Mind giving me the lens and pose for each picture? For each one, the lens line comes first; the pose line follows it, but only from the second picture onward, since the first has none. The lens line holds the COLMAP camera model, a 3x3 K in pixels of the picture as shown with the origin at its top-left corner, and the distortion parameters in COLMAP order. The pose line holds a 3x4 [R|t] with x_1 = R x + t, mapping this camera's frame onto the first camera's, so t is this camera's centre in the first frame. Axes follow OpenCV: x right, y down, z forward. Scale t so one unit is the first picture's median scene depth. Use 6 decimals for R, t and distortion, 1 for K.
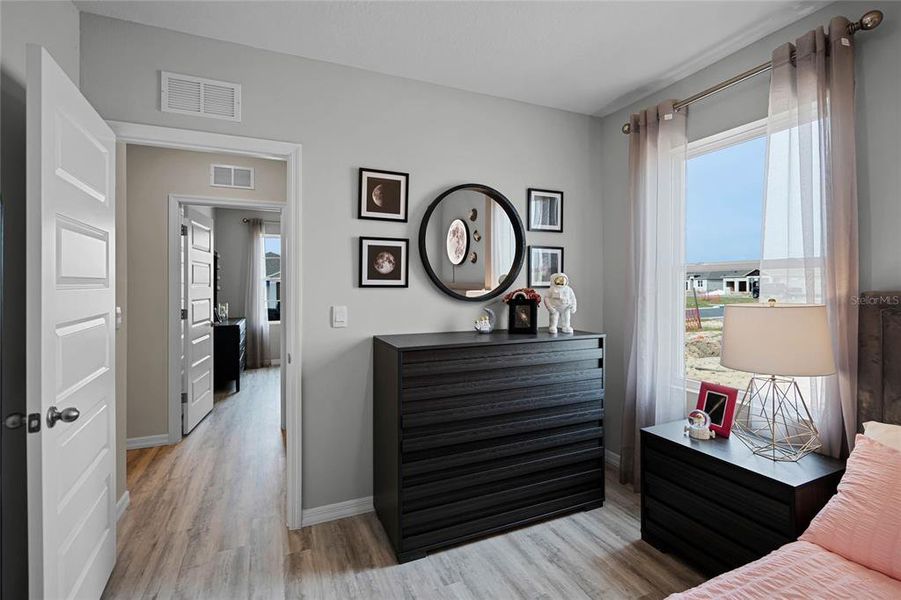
lens RADIAL K [[407.1, 0, 452.1], [0, 407.1, 298.0], [0, 0, 1]] dist [-0.000978, -0.000210]
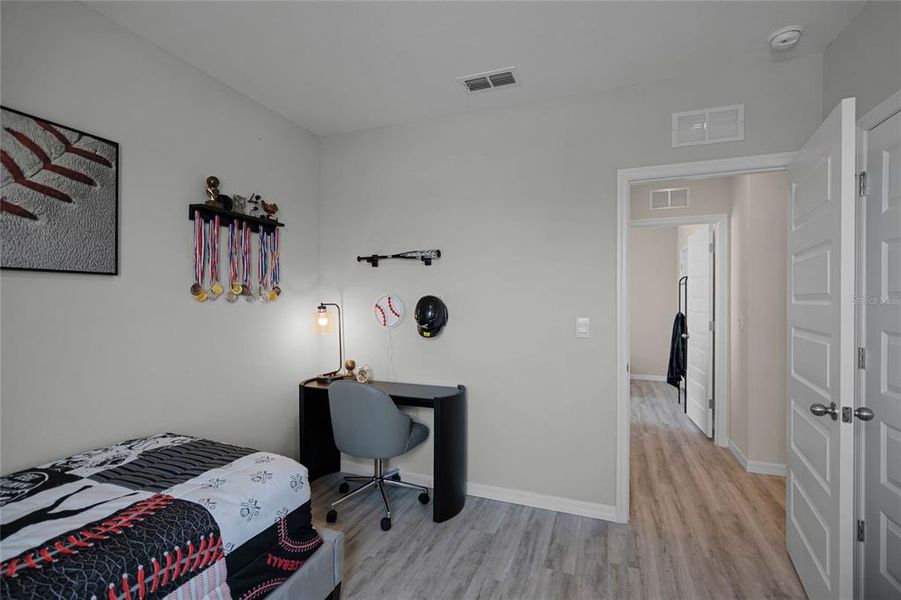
lens RADIAL K [[407.1, 0, 452.1], [0, 407.1, 298.0], [0, 0, 1]] dist [-0.000978, -0.000210]
pose [[-0.695658, 0.001318, 0.718372, -0.991563], [0.005005, 0.999983, 0.003011, -0.026427], [-0.718356, 0.005690, -0.695653, 2.342227]]
